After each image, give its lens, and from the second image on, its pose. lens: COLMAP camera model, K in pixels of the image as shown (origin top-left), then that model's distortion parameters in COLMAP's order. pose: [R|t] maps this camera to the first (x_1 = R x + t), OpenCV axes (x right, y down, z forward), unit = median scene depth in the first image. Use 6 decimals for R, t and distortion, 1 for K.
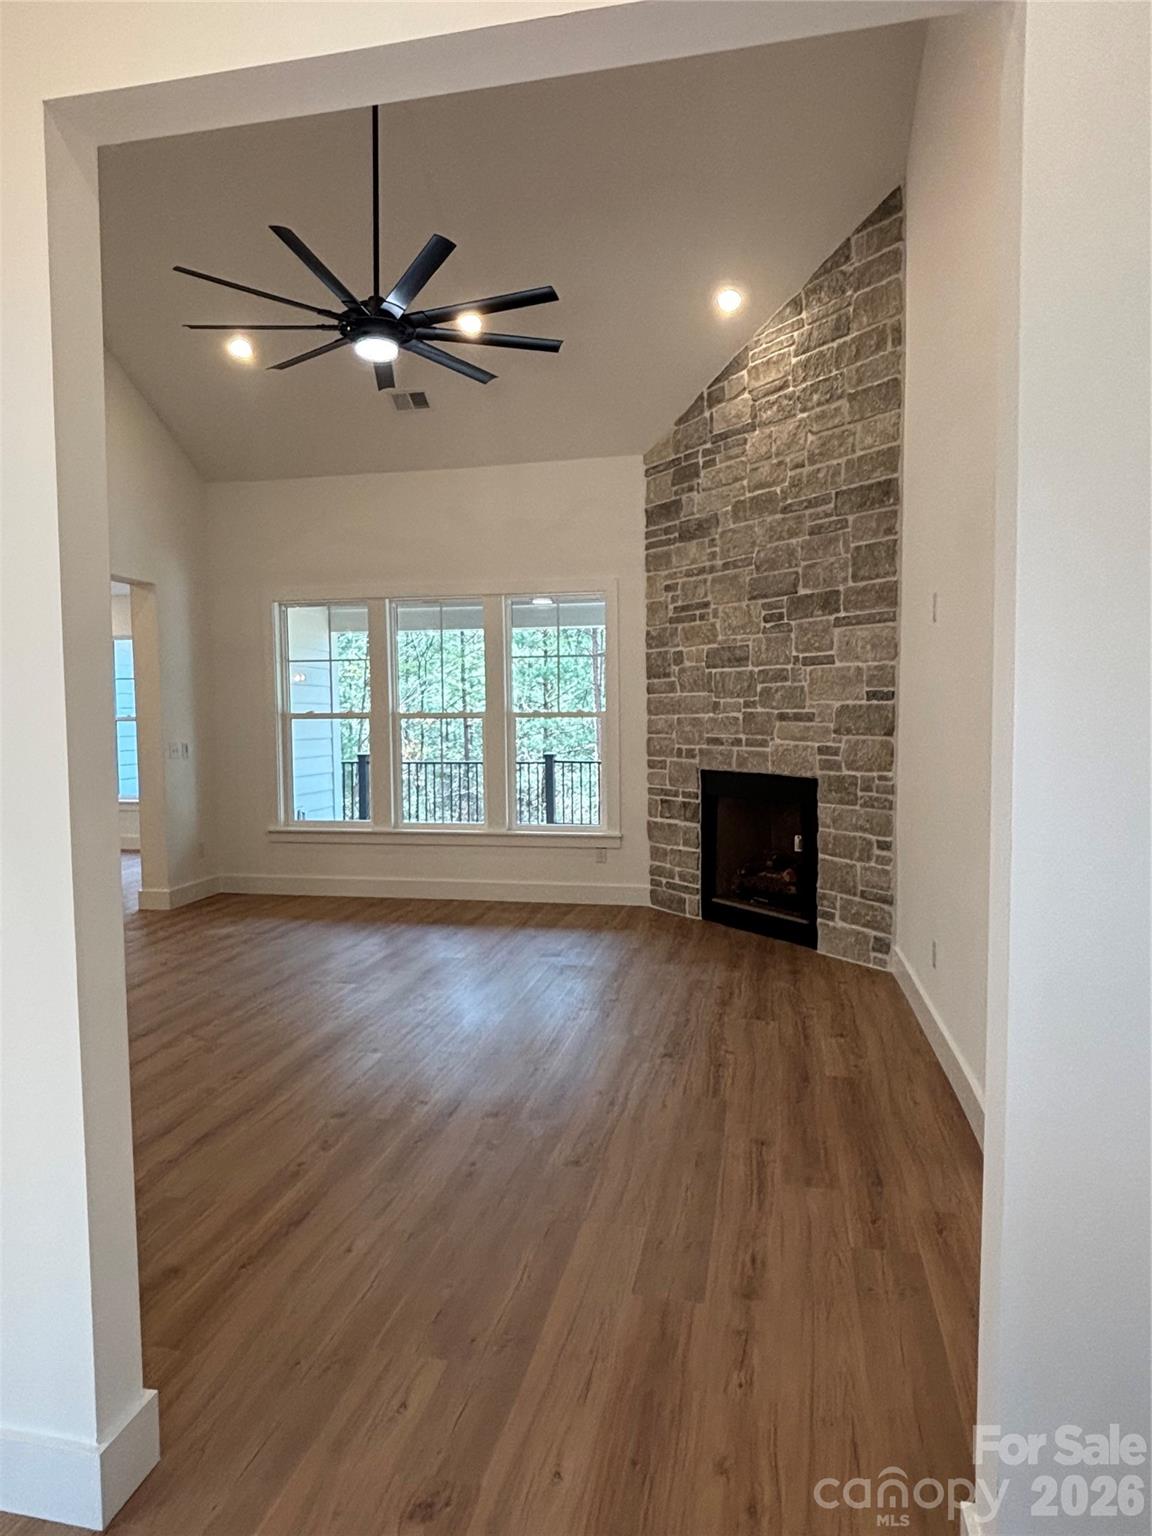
lens RADIAL K [[909.8, 0, 576.0], [0, 909.8, 768.0], [0, 0, 1]] dist [0.025094, -0.002042]
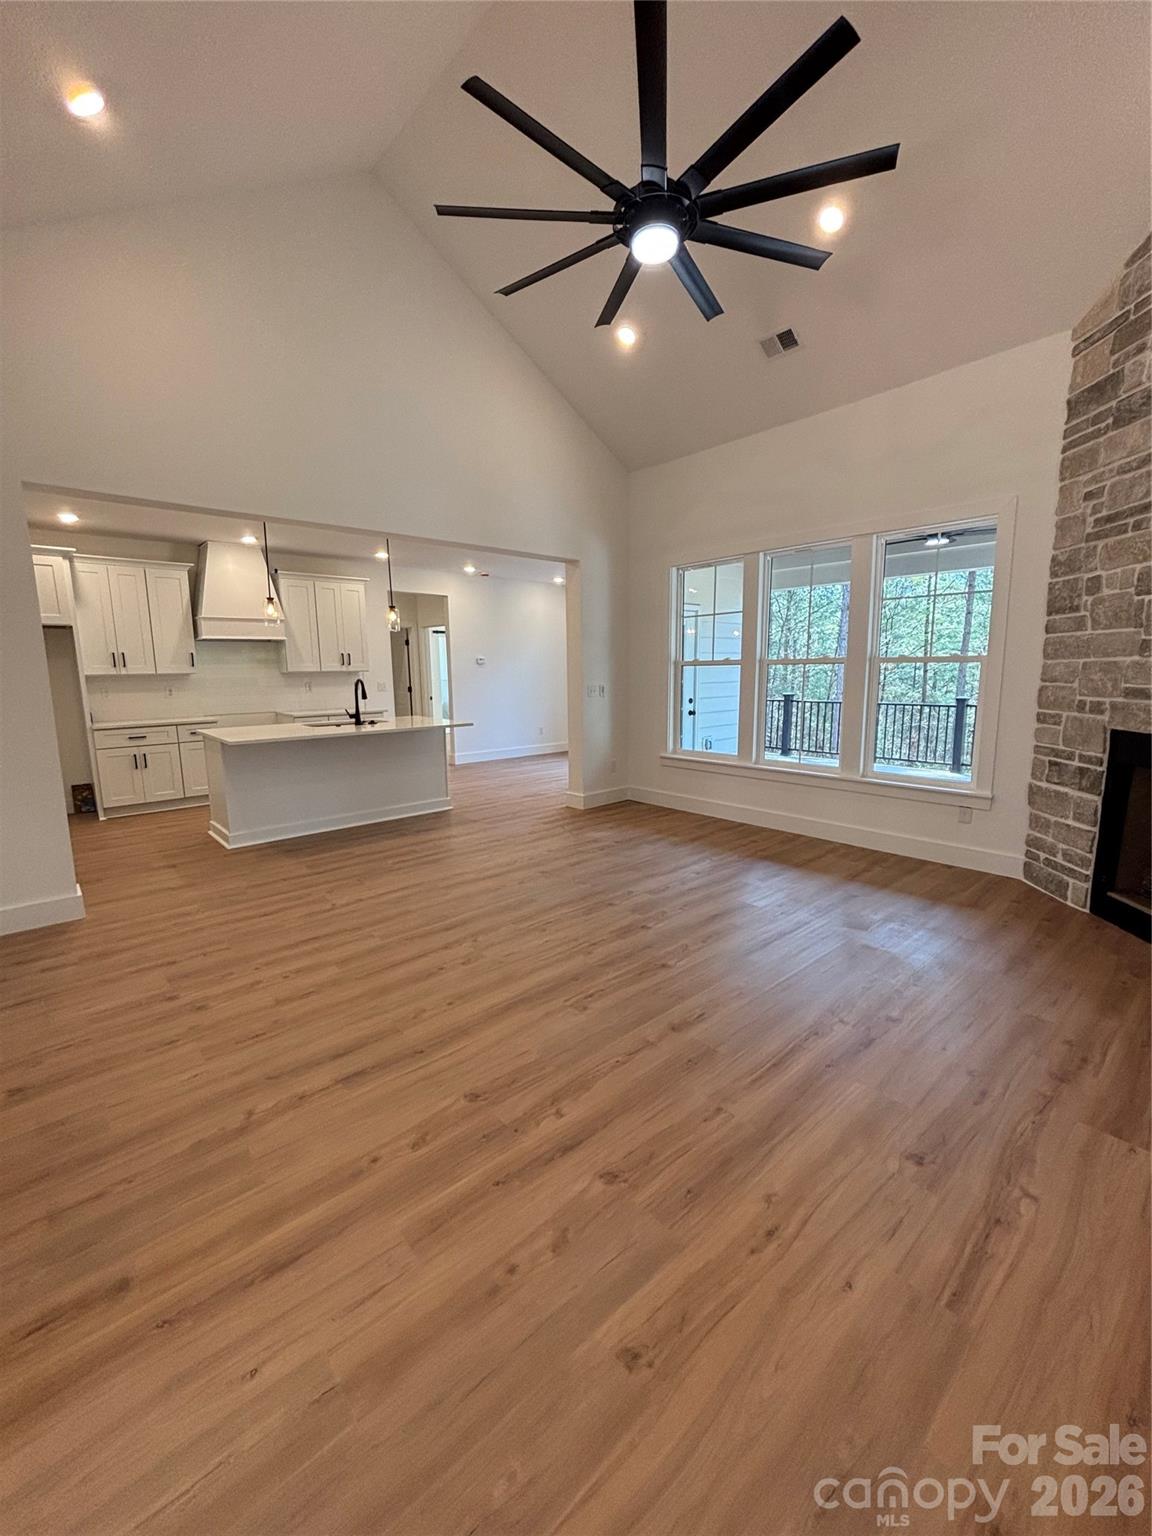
lens RADIAL K [[622.5, 0, 576.0], [0, 622.5, 768.0], [0, 0, 1]] dist [-0.001294, -0.000094]
pose [[0.803708, 0.092791, -0.587744, 0.082294], [-0.028243, 0.992601, 0.118088, -0.014723], [0.594353, -0.078308, 0.800382, 0.286892]]
